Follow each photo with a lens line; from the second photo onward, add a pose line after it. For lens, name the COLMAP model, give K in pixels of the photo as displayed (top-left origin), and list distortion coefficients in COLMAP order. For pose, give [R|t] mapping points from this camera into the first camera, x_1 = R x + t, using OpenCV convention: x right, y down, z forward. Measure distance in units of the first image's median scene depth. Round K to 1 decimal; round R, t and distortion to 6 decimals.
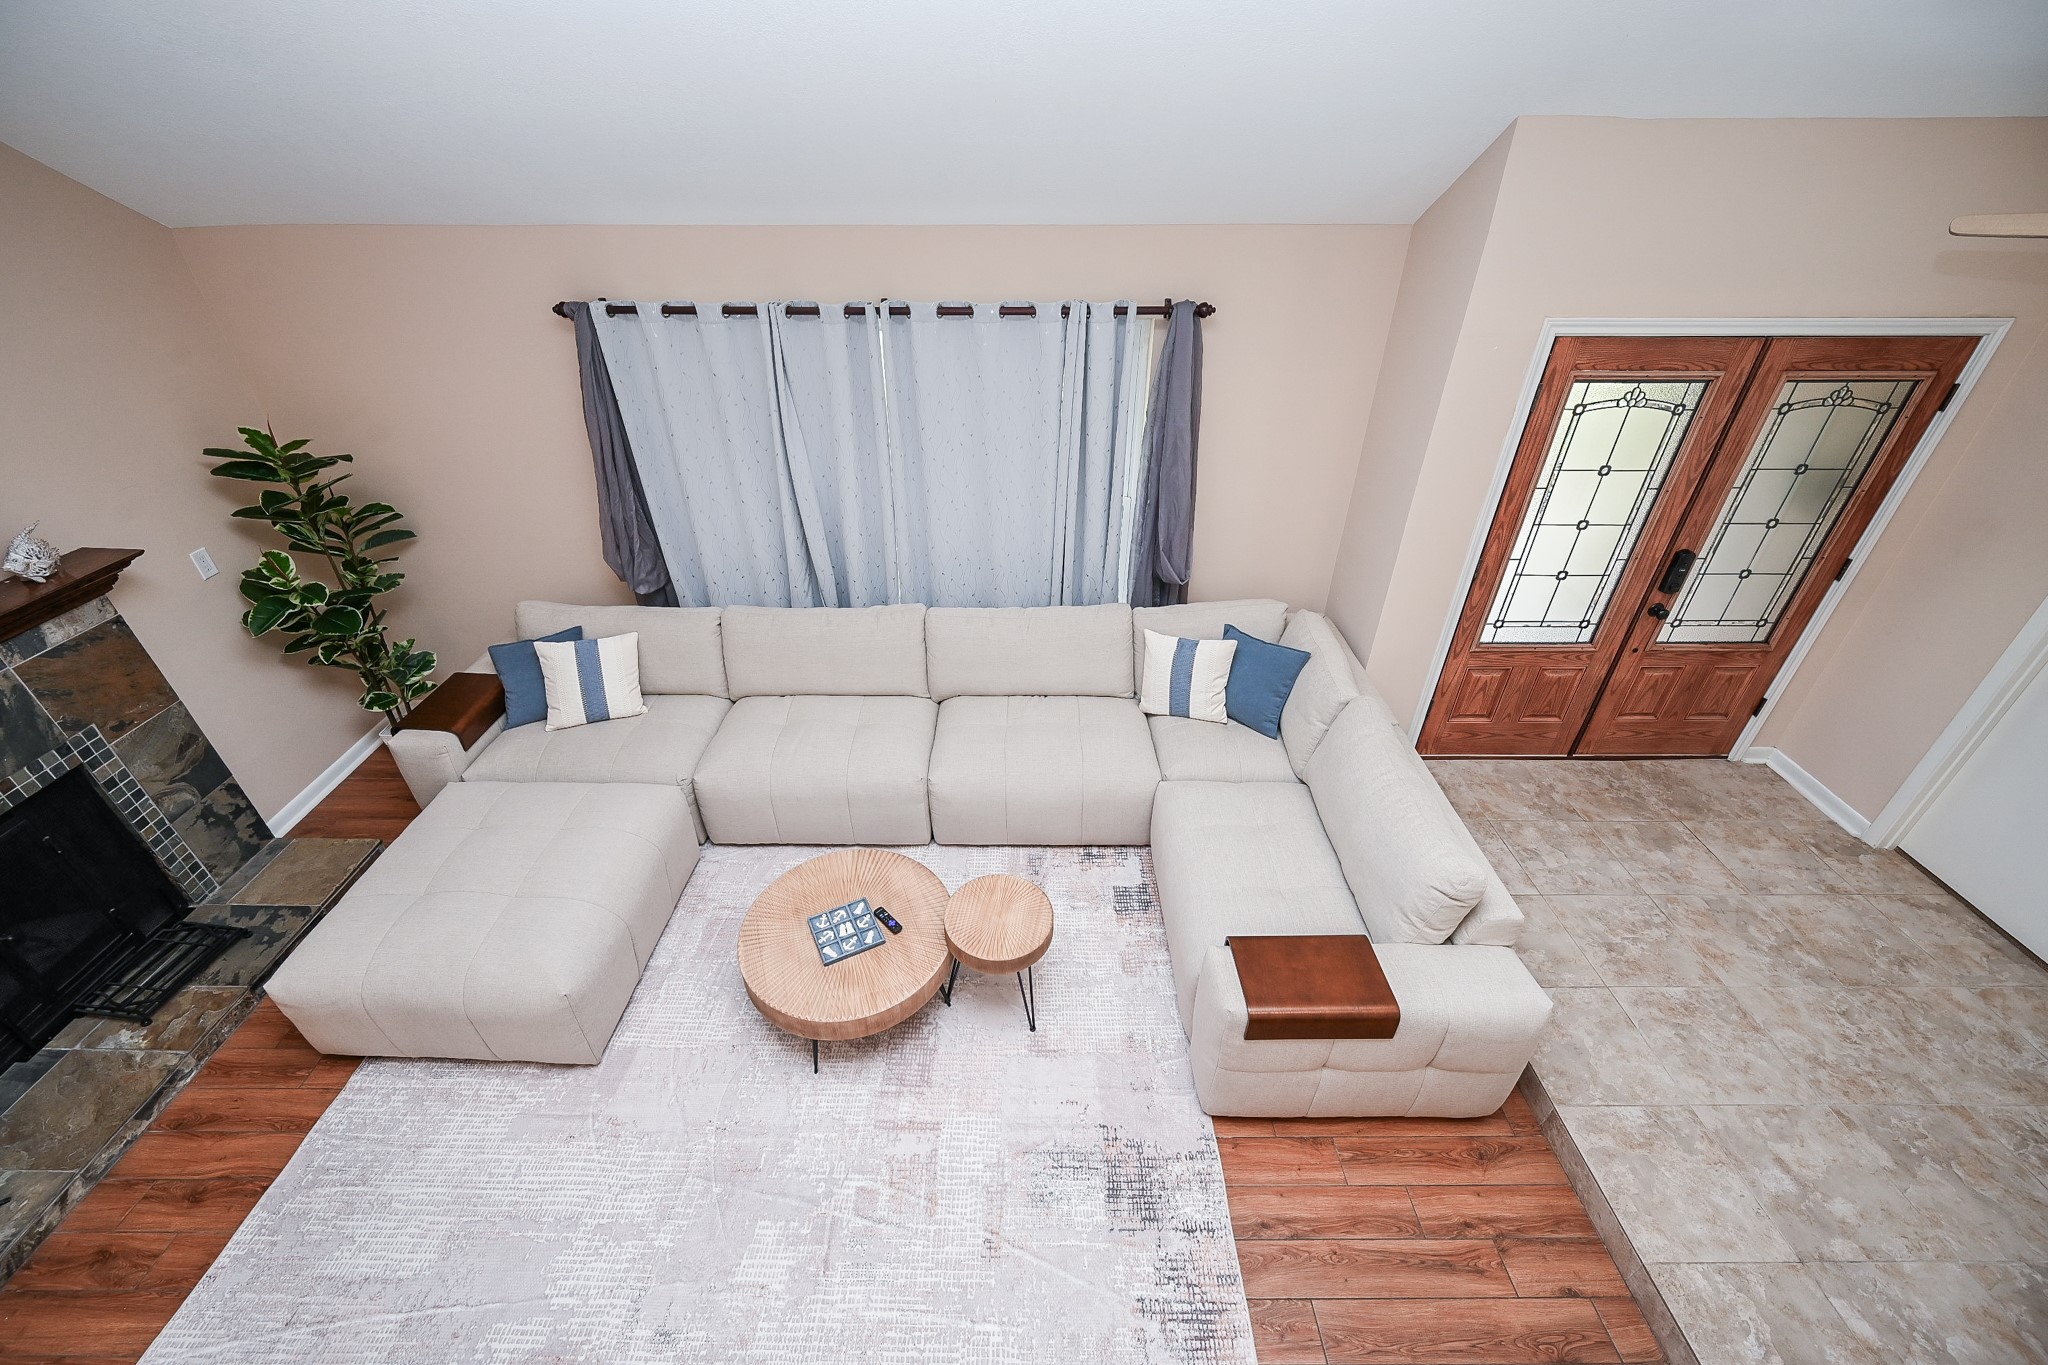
lens RADIAL K [[801.9, 0, 1016.6], [0, 801.9, 688.4], [0, 0, 1]] dist [-0.000921, -0.000164]
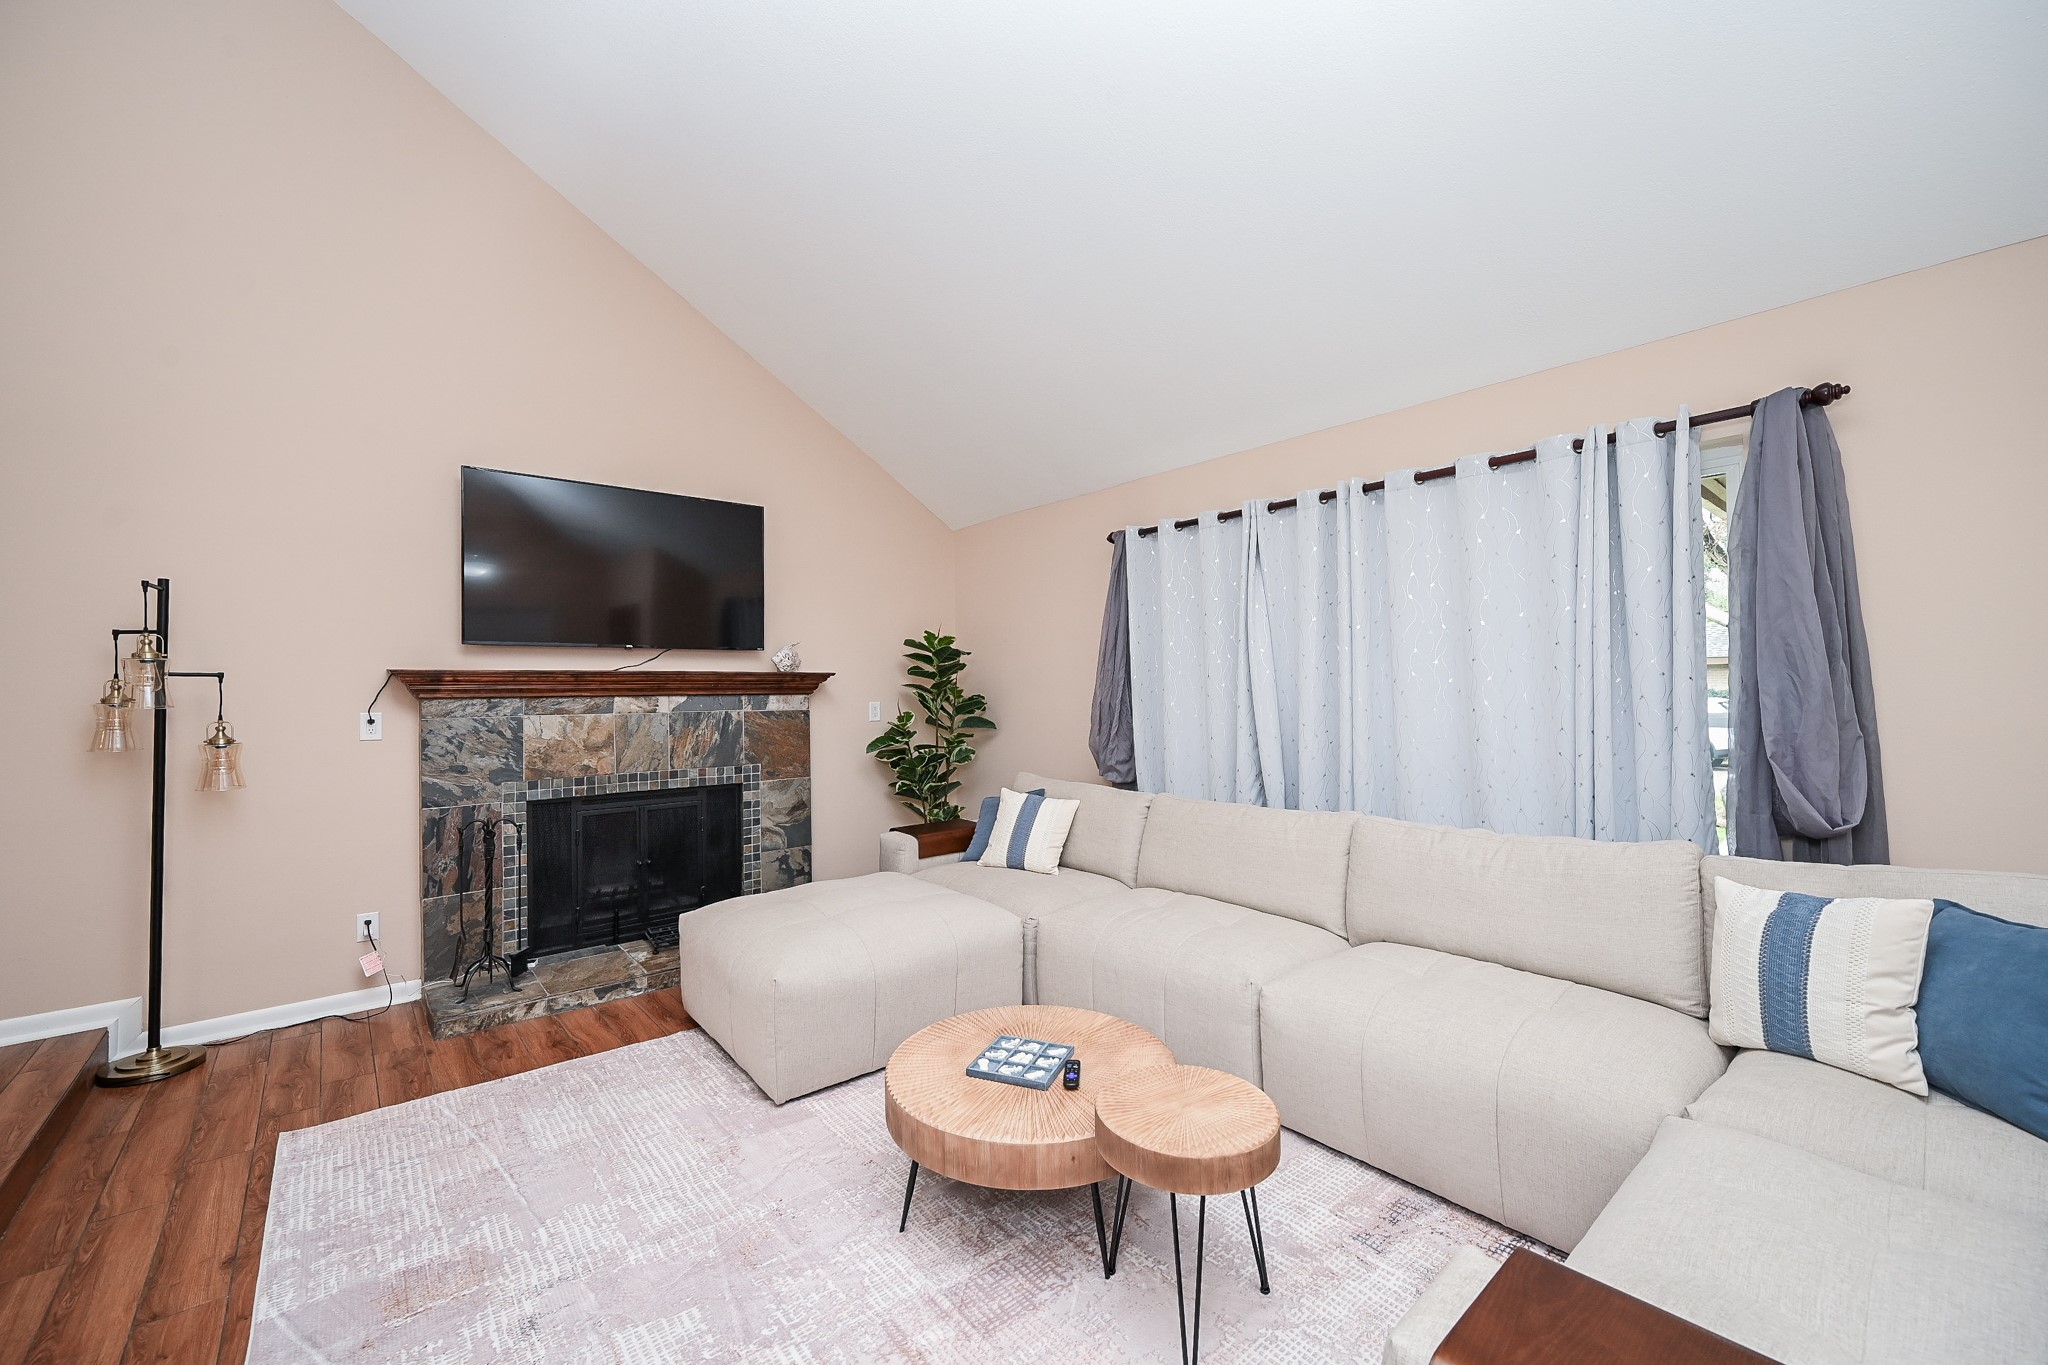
lens RADIAL K [[816.8, 0, 1024.0], [0, 816.8, 682.5], [0, 0, 1]] dist [0.002362, -0.000288]
pose [[0.649971, -0.017857, -0.759750, 0.315826], [-0.406675, 0.836365, -0.367571, 0.245647], [0.641992, 0.547882, 0.536351, 0.346337]]
